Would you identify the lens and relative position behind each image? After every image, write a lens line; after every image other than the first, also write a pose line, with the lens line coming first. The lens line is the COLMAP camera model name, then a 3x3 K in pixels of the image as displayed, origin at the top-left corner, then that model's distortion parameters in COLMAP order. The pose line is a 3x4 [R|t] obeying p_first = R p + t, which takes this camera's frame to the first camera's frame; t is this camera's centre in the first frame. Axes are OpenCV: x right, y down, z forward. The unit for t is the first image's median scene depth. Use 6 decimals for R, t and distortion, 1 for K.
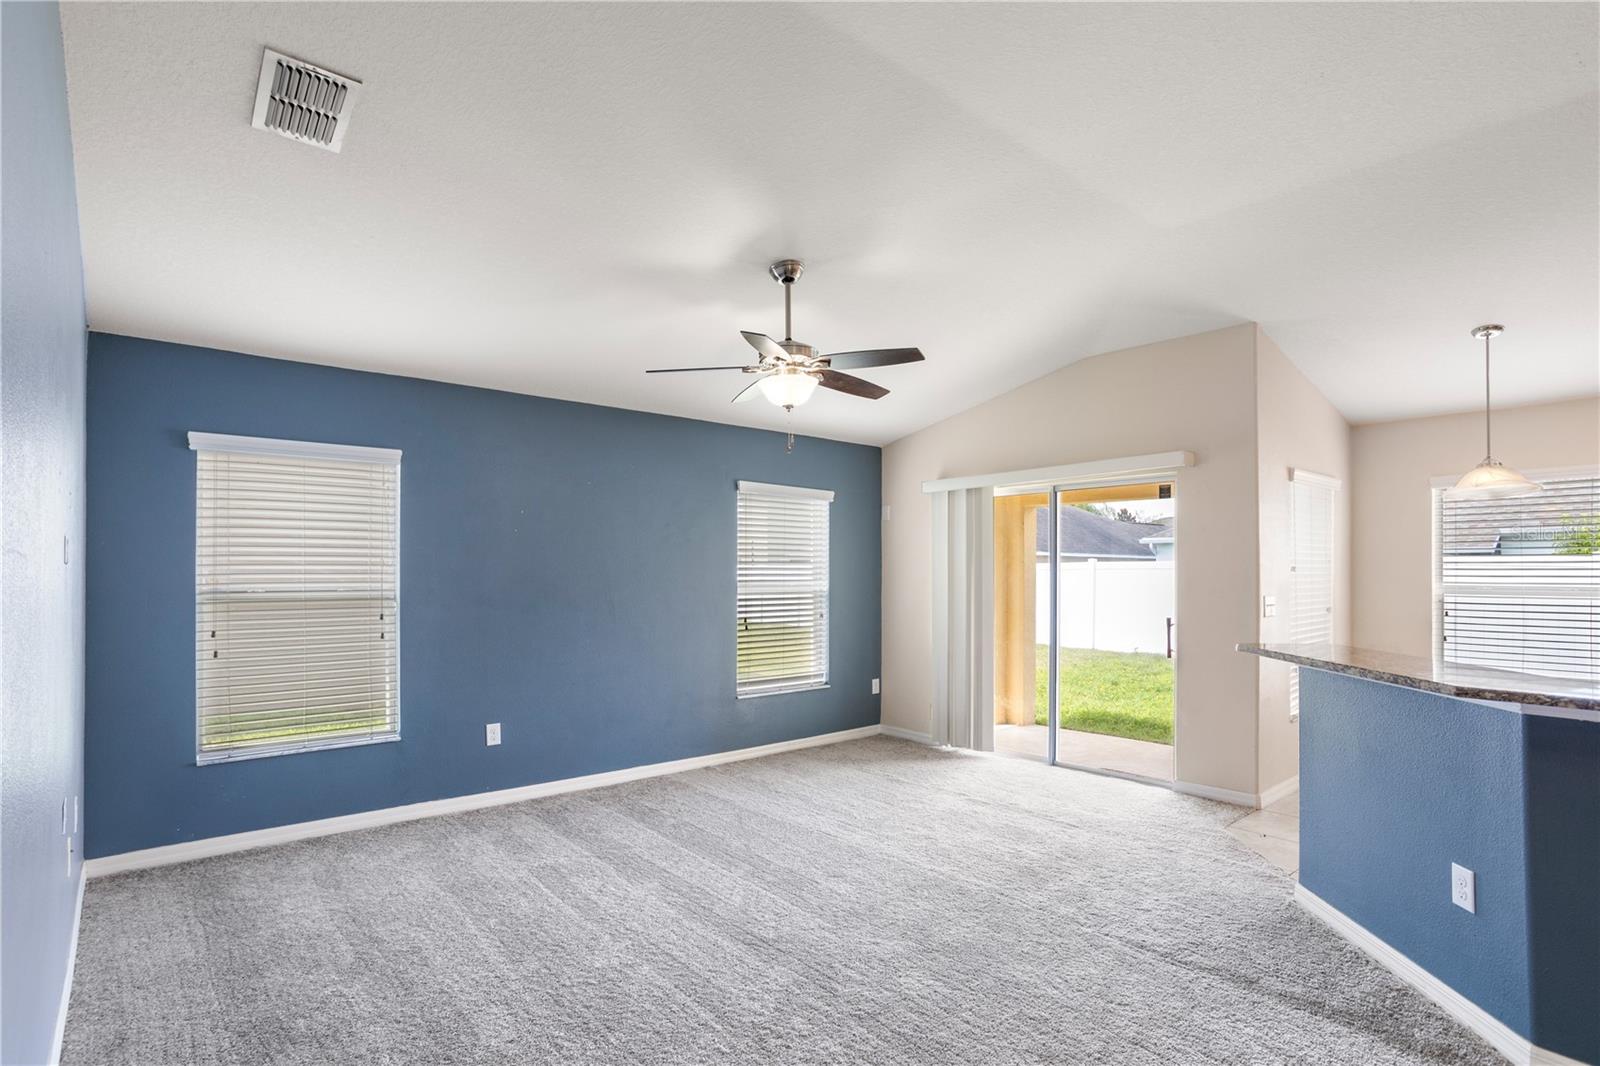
lens RADIAL K [[797.6, 0, 789.4], [0, 797.6, 573.7], [0, 0, 1]] dist [-0.070758, 0.050275]
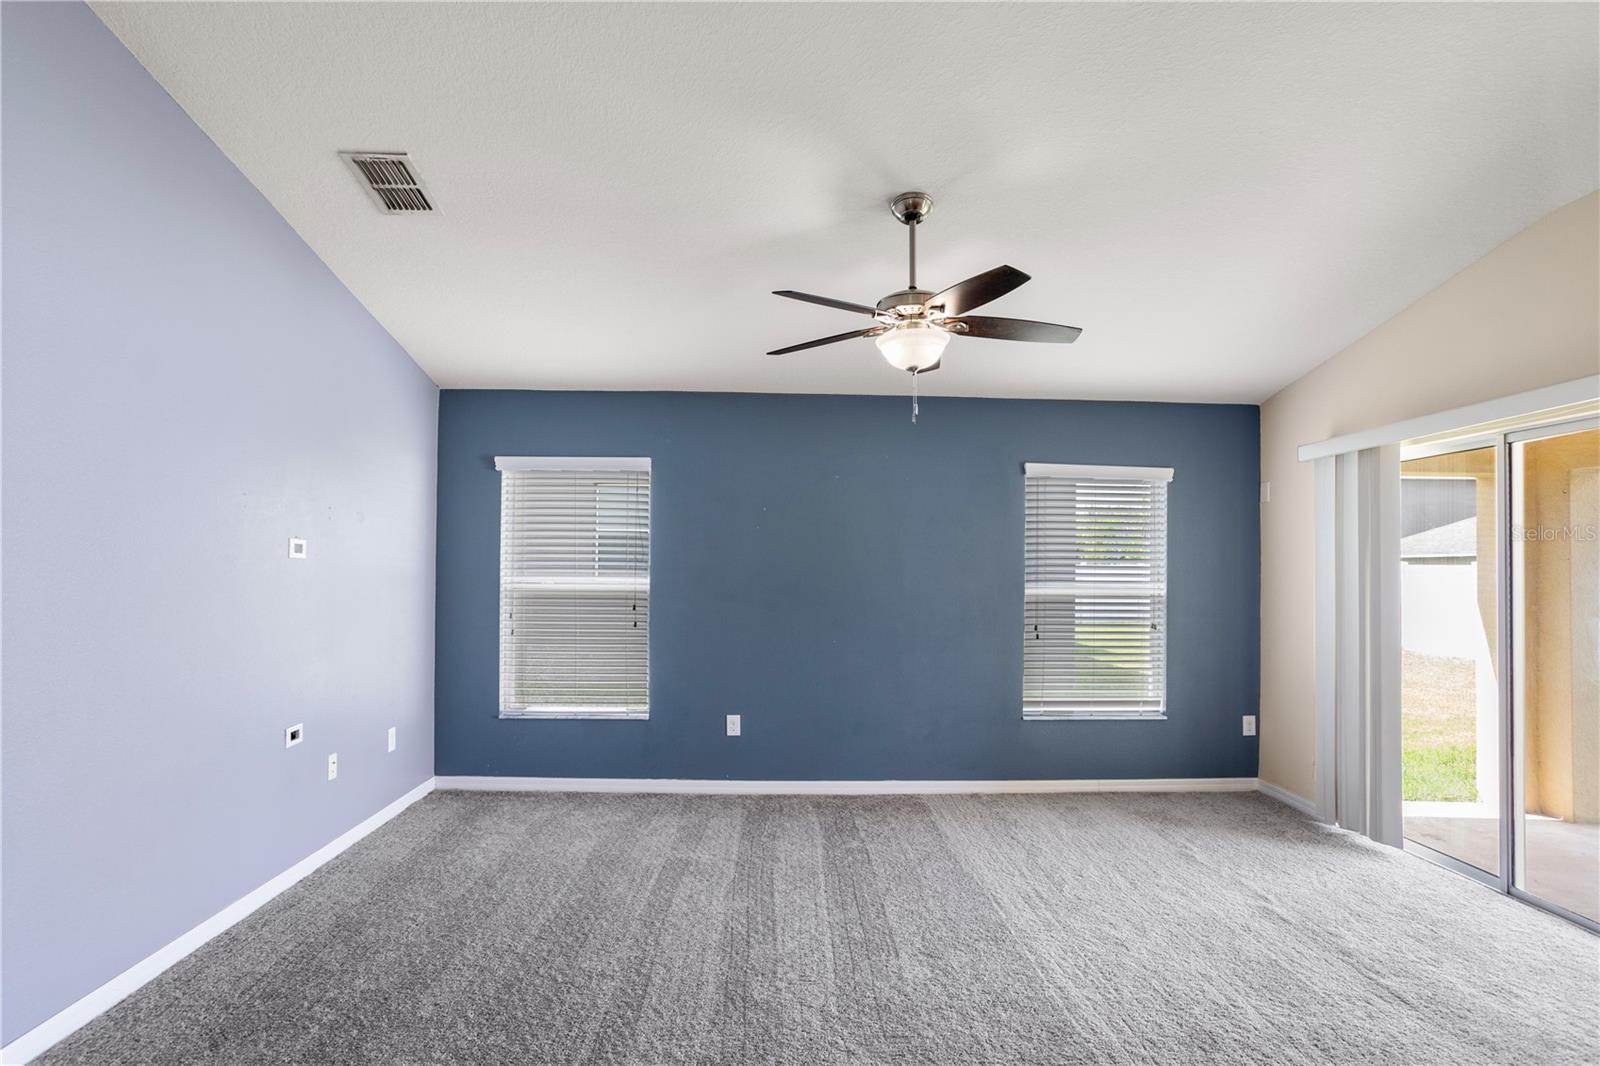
lens RADIAL K [[802.7, 0, 784.6], [0, 802.7, 562.3], [0, 0, 1]] dist [-0.063548, 0.038625]
pose [[0.779197, 0.000913, -0.626778, 0.355195], [-0.009644, 0.999898, -0.010533, 0.000755], [0.626705, 0.014252, 0.779127, 0.234263]]
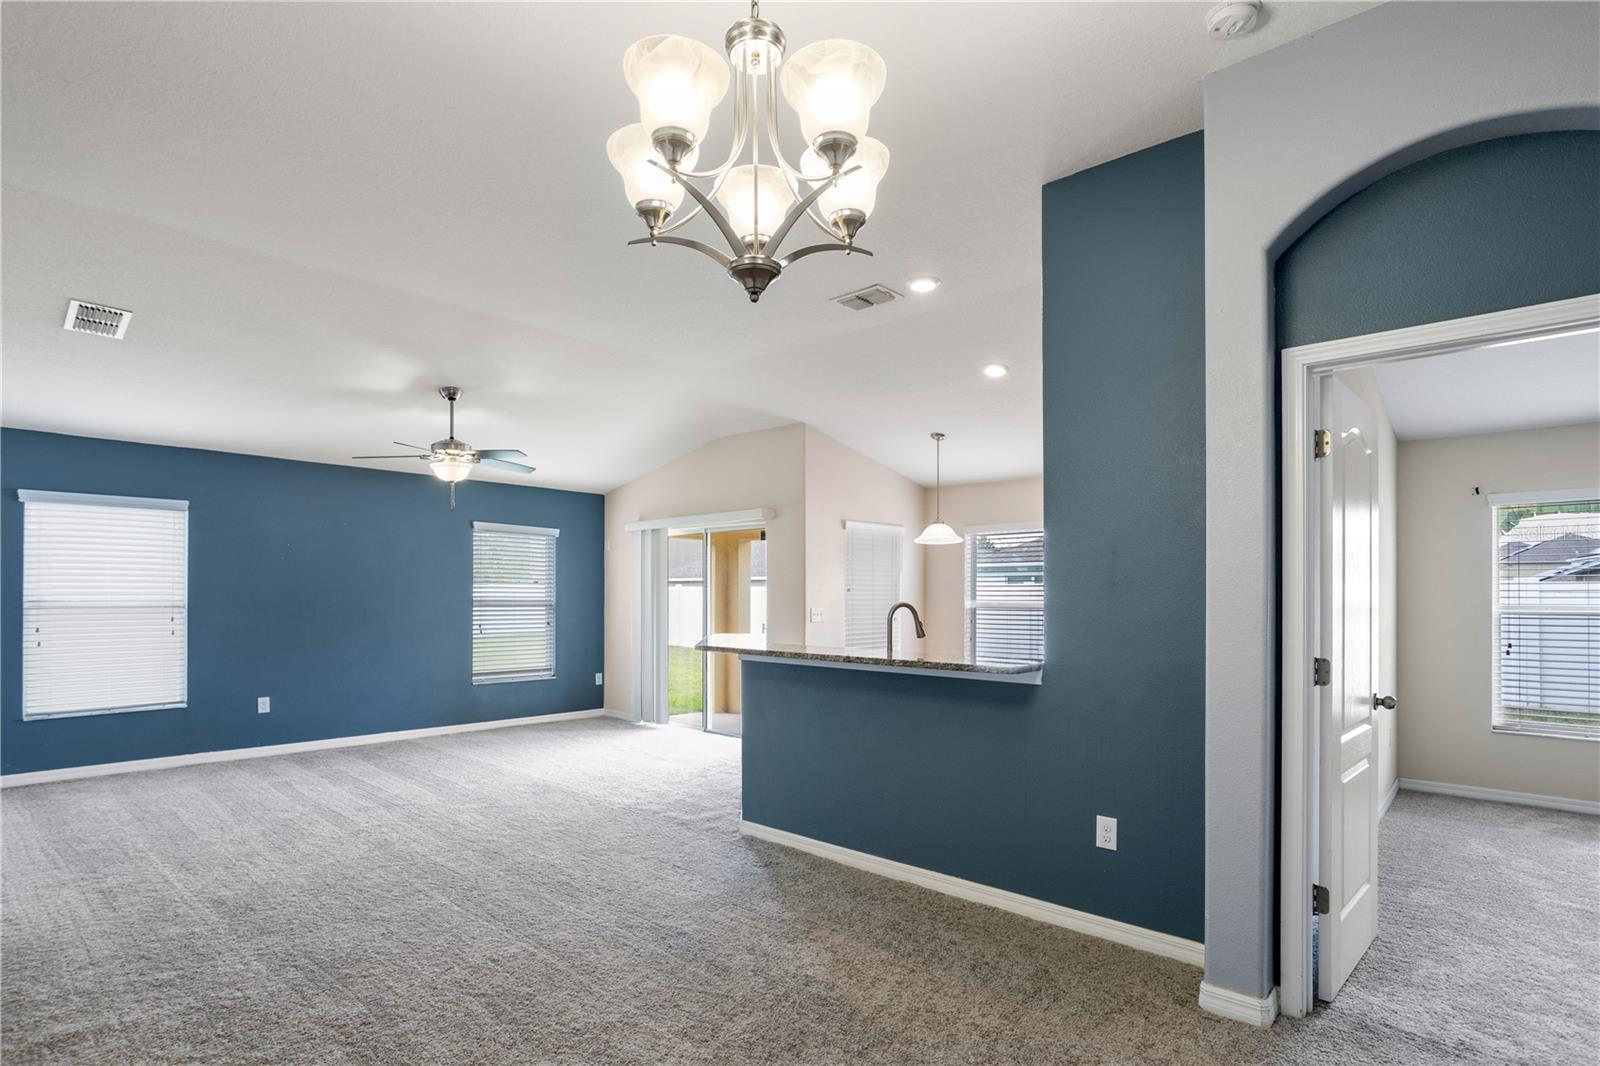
lens RADIAL K [[821.1, 0, 794.0], [0, 821.1, 599.7], [0, 0, 1]] dist [-0.049418, 0.033098]
pose [[0.992479, 0.005215, 0.122303, 0.399764], [-0.005868, 0.999970, 0.004979, 0.005605], [-0.122273, -0.005659, 0.992480, -0.558011]]
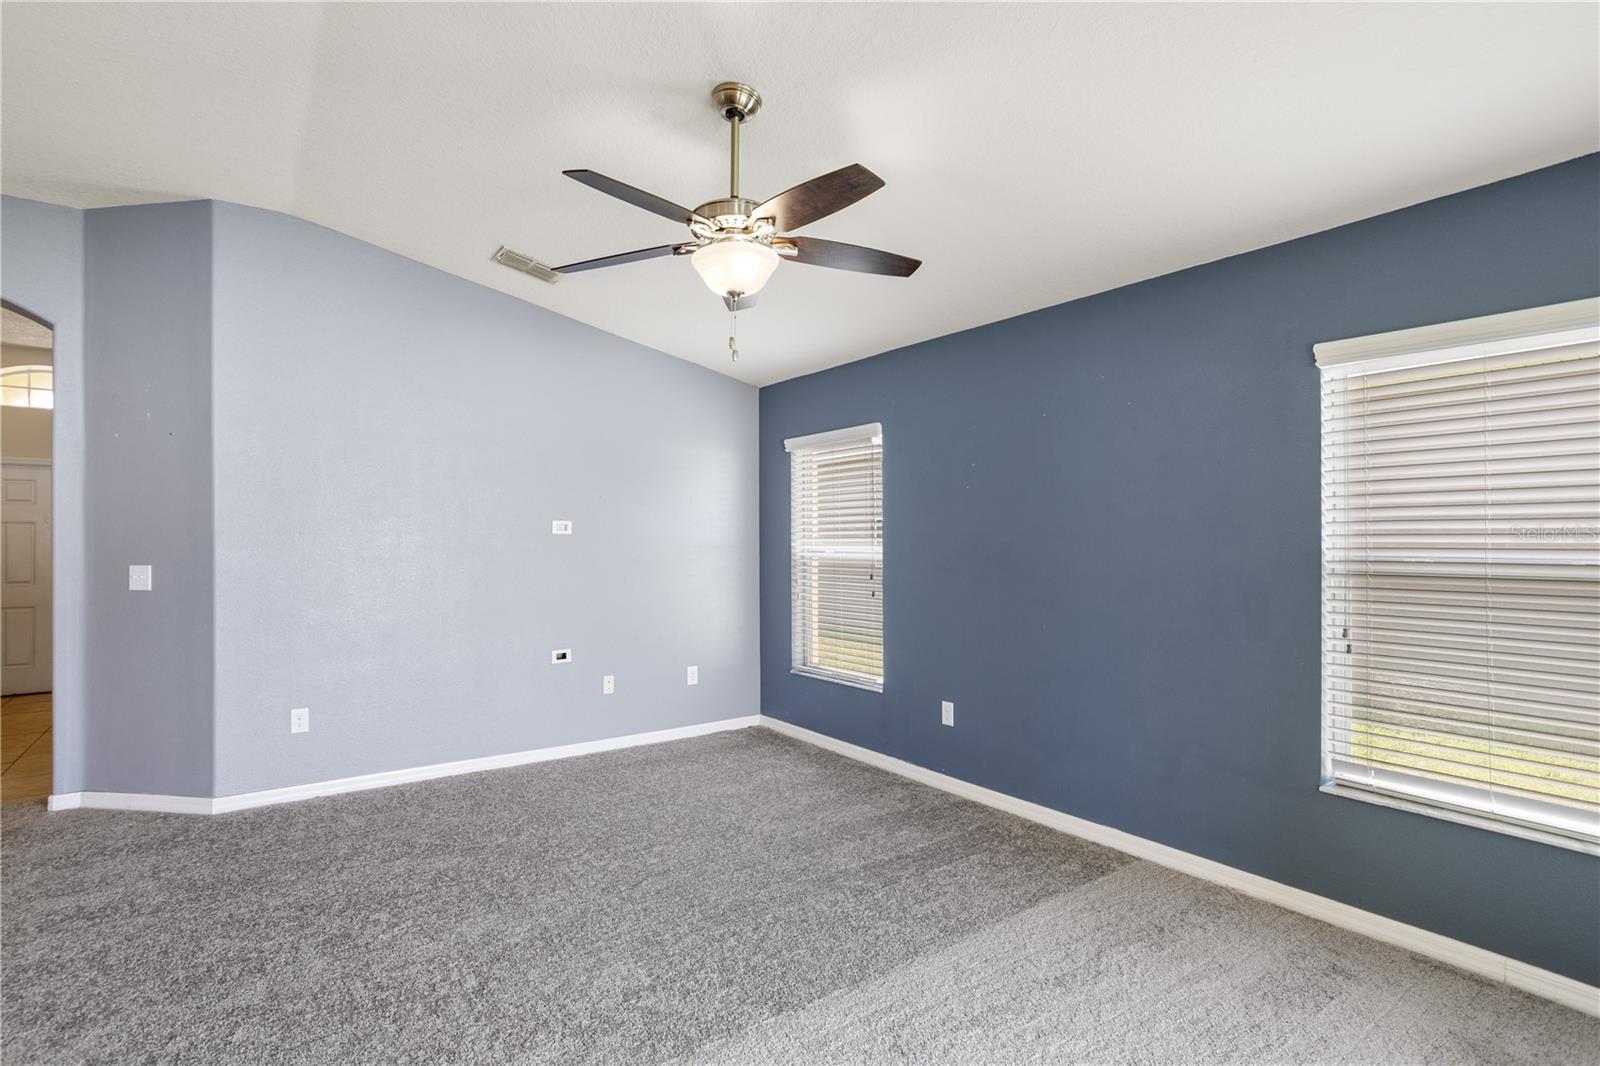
lens RADIAL K [[785.7, 0, 784.0], [0, 785.7, 532.7], [0, 0, 1]] dist [-0.062037, 0.036964]
pose [[-0.087384, -0.009215, -0.996132, 0.573649], [0.002971, 0.999950, -0.009511, 0.003591], [0.996170, -0.003791, -0.087352, 0.944840]]
